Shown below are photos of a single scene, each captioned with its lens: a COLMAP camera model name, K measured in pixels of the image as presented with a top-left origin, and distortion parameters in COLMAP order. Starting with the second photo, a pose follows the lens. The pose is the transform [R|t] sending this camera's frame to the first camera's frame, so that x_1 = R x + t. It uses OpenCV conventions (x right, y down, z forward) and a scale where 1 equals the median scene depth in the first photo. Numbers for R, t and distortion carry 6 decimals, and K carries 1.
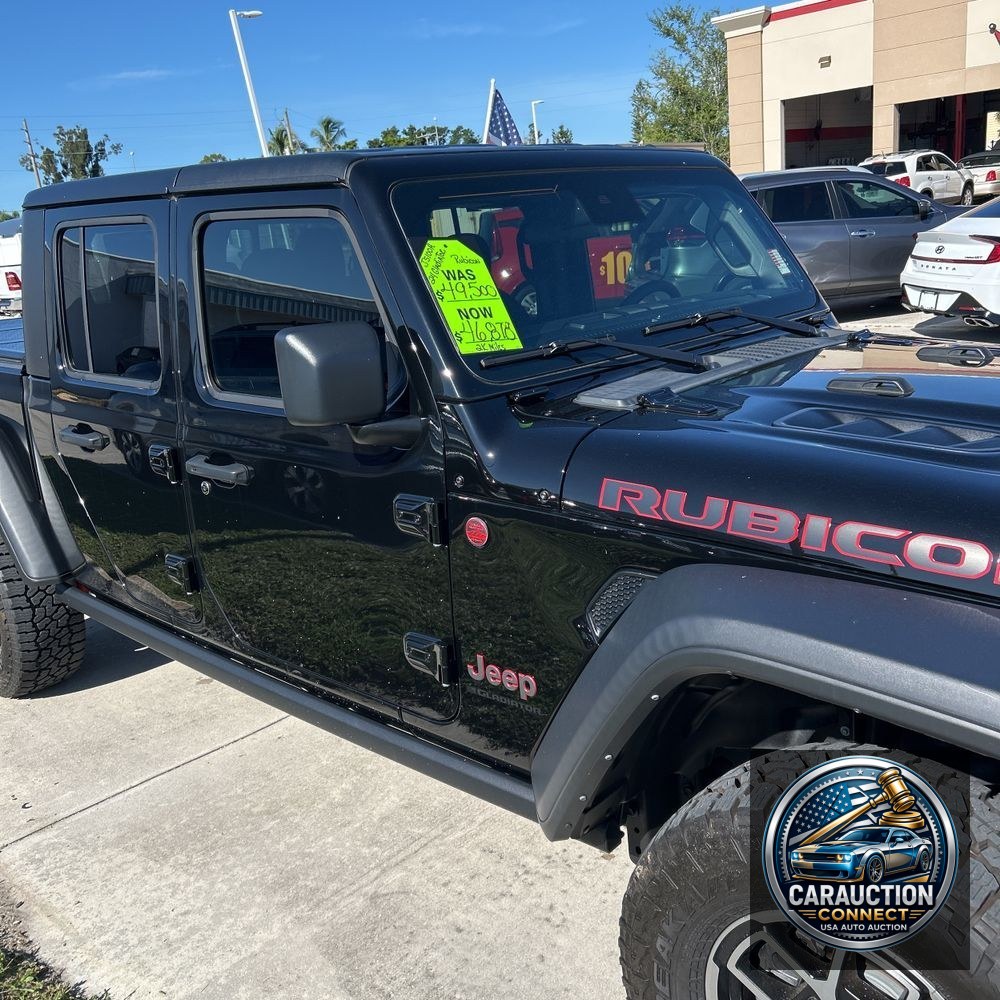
lens RADIAL K [[997.9, 0, 506.8], [0, 997.9, 518.1], [0, 0, 1]] dist [0.045167, -0.044199]
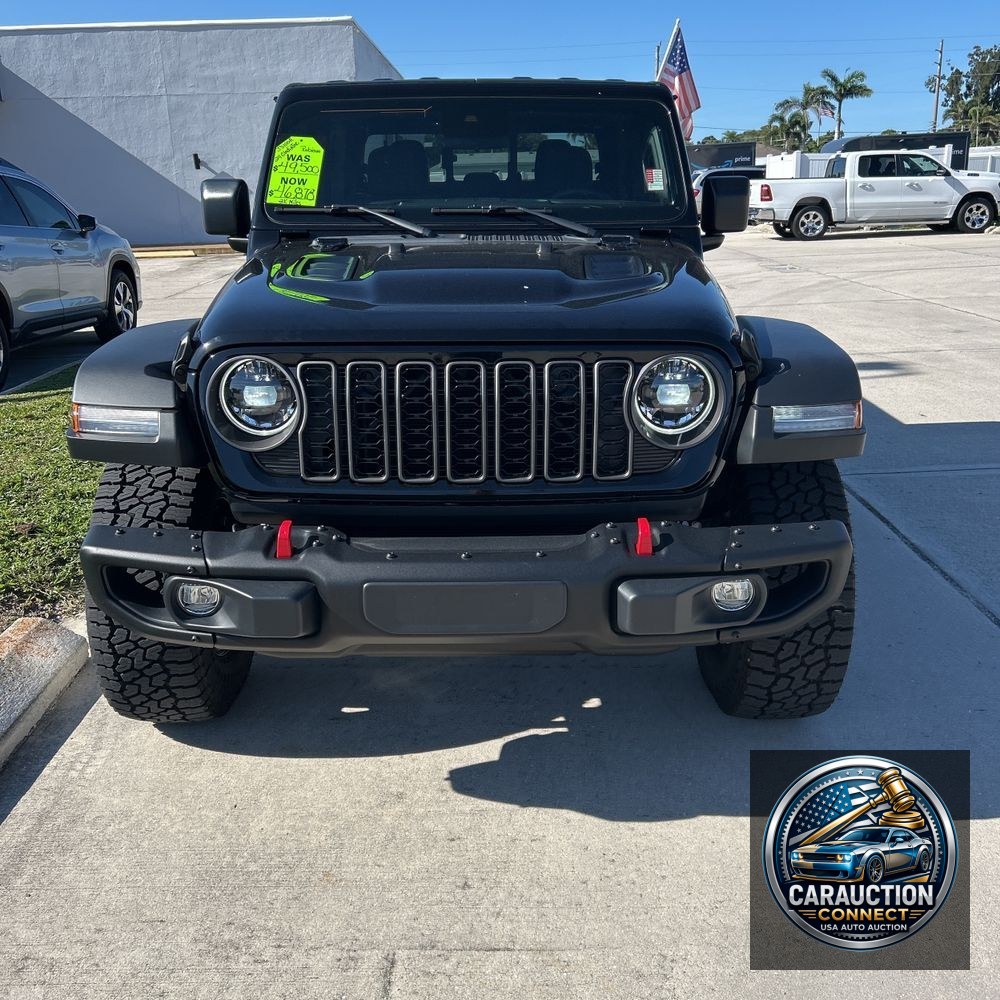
lens RADIAL K [[997.4, 0, 500.0], [0, 997.4, 500.0], [0, 0, 1]] dist [0.042488, -0.040981]
pose [[0.688629, 0.288197, -0.665381, 0.425555], [-0.252869, 0.955464, 0.152137, -0.011003], [0.679593, 0.063489, 0.730837, 0.012592]]
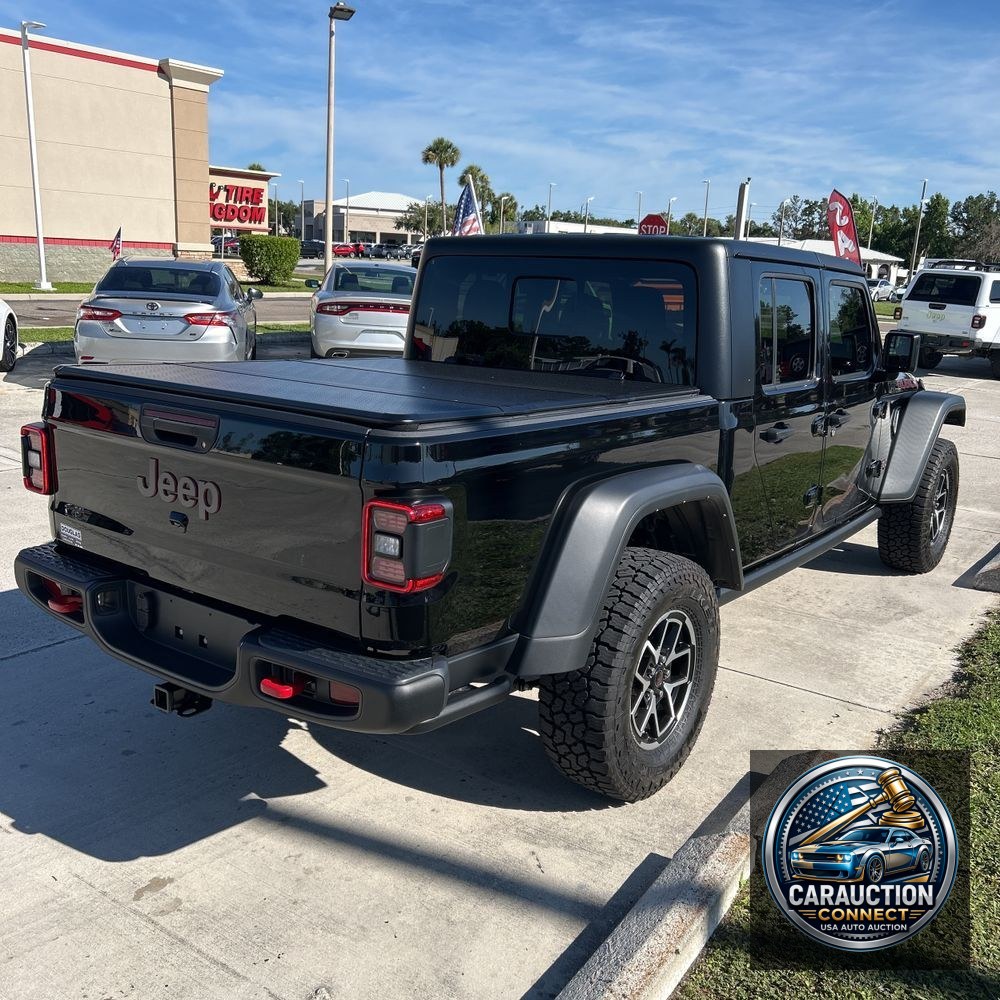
lens RADIAL K [[997.9, 0, 506.8], [0, 997.9, 518.1], [0, 0, 1]] dist [0.045167, -0.044199]
pose [[-0.119621, -0.165555, 0.978919, -0.715153], [0.257290, 0.947145, 0.191622, -0.135084], [-0.958902, 0.274788, -0.070703, 0.618885]]
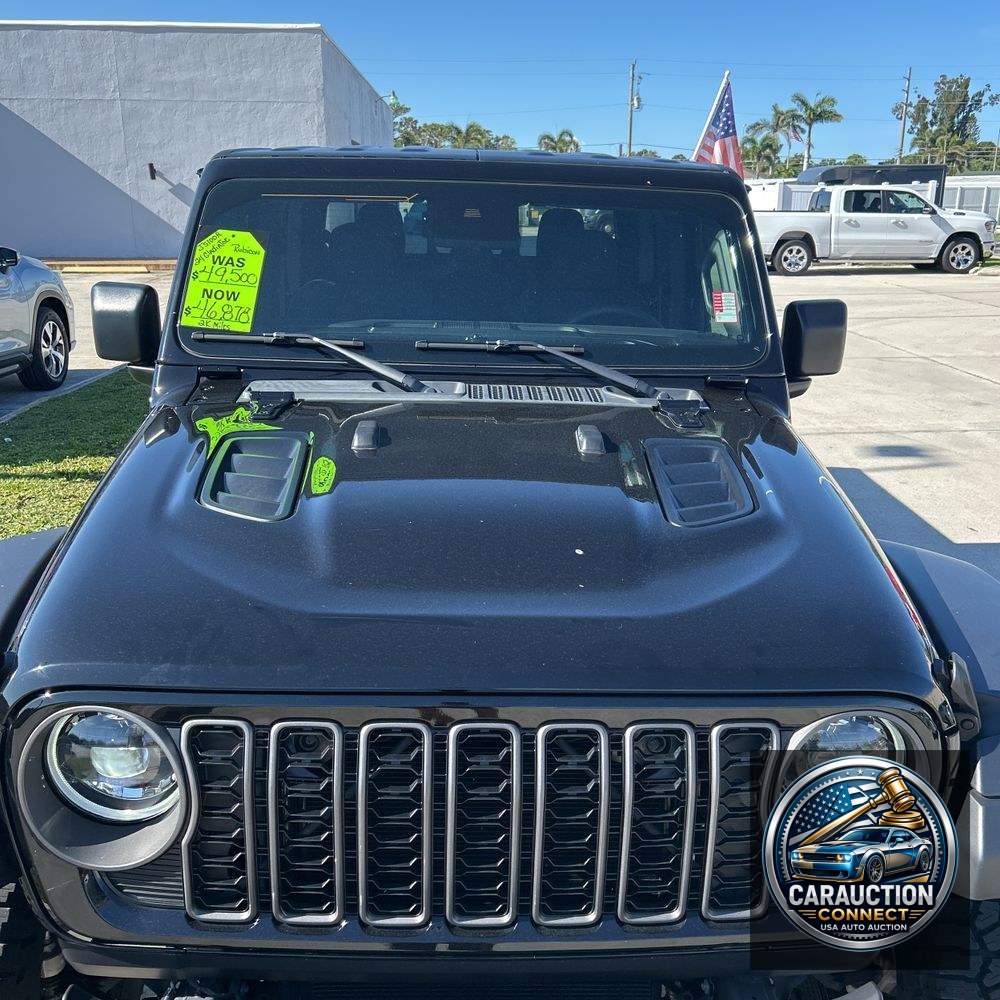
lens RADIAL K [[997.9, 0, 506.8], [0, 997.9, 518.1], [0, 0, 1]] dist [0.045167, -0.044199]
pose [[0.711351, 0.305727, -0.632859, 0.300514], [-0.277786, 0.949420, 0.146415, -0.064113], [0.645612, 0.071647, 0.760297, 0.096831]]
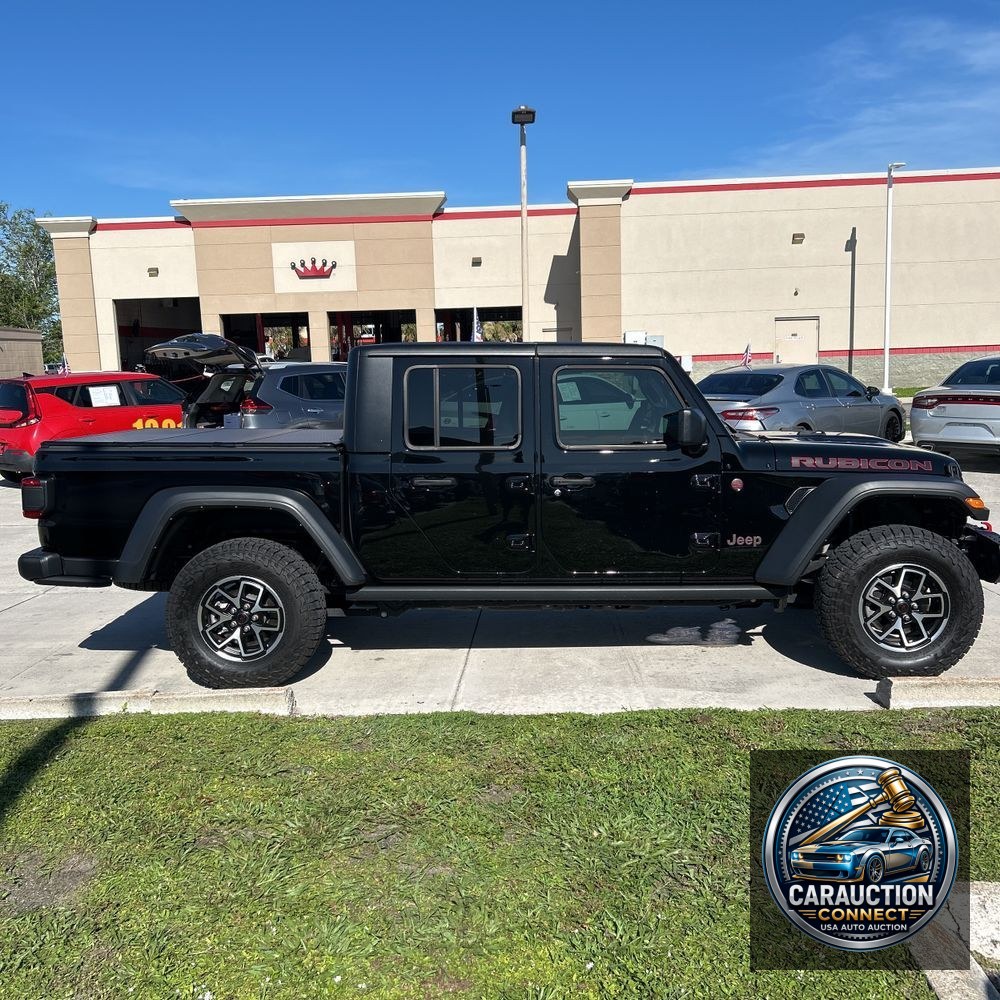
lens RADIAL K [[997.9, 0, 506.8], [0, 997.9, 518.1], [0, 0, 1]] dist [0.045167, -0.044199]
pose [[0.746775, -0.036593, 0.664070, -0.629280], [0.158378, 0.979545, -0.124126, 0.093153], [-0.645944, 0.197868, 0.737295, -0.156093]]
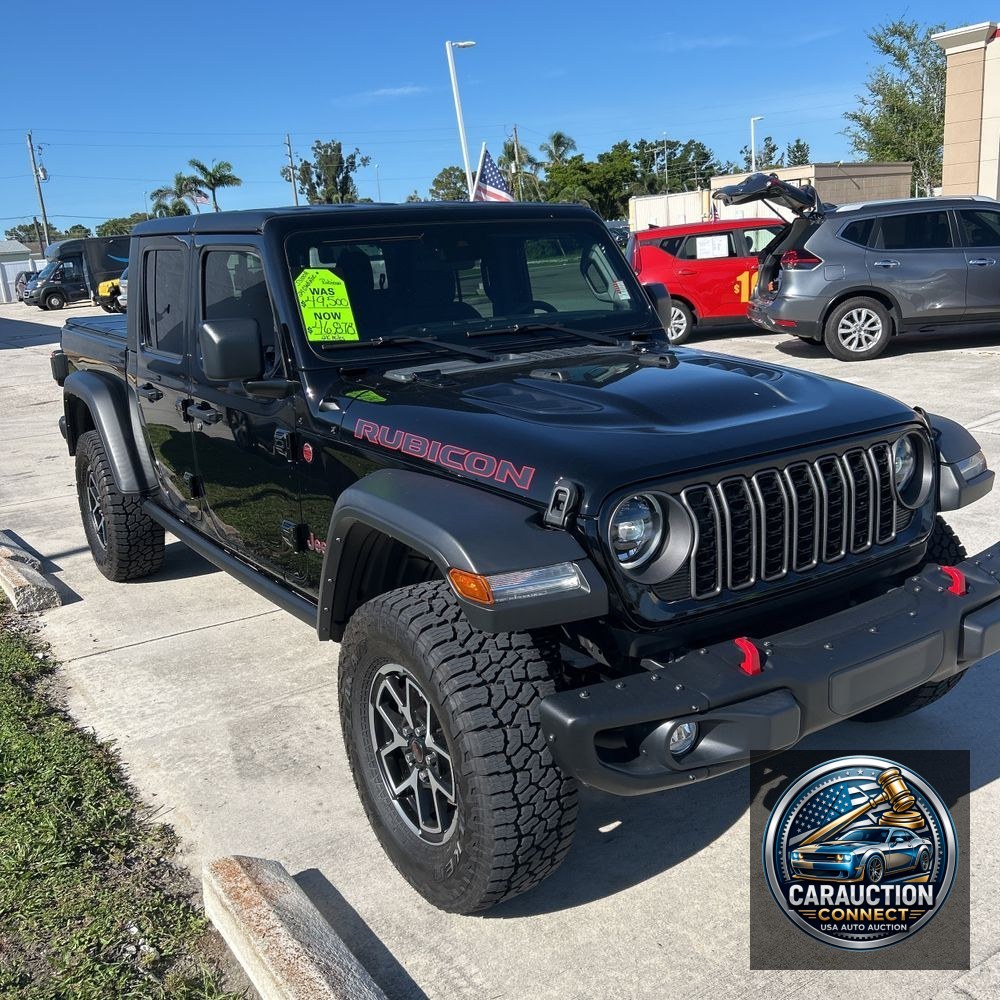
lens RADIAL K [[999.7, 0, 498.8], [0, 999.7, 511.7], [0, 0, 1]] dist [0.035257, -0.023681]
pose [[0.974246, 0.080274, -0.210713, 0.169574], [-0.083807, 0.996451, -0.007873, 0.026372], [0.209333, 0.025329, 0.977516, -0.137380]]
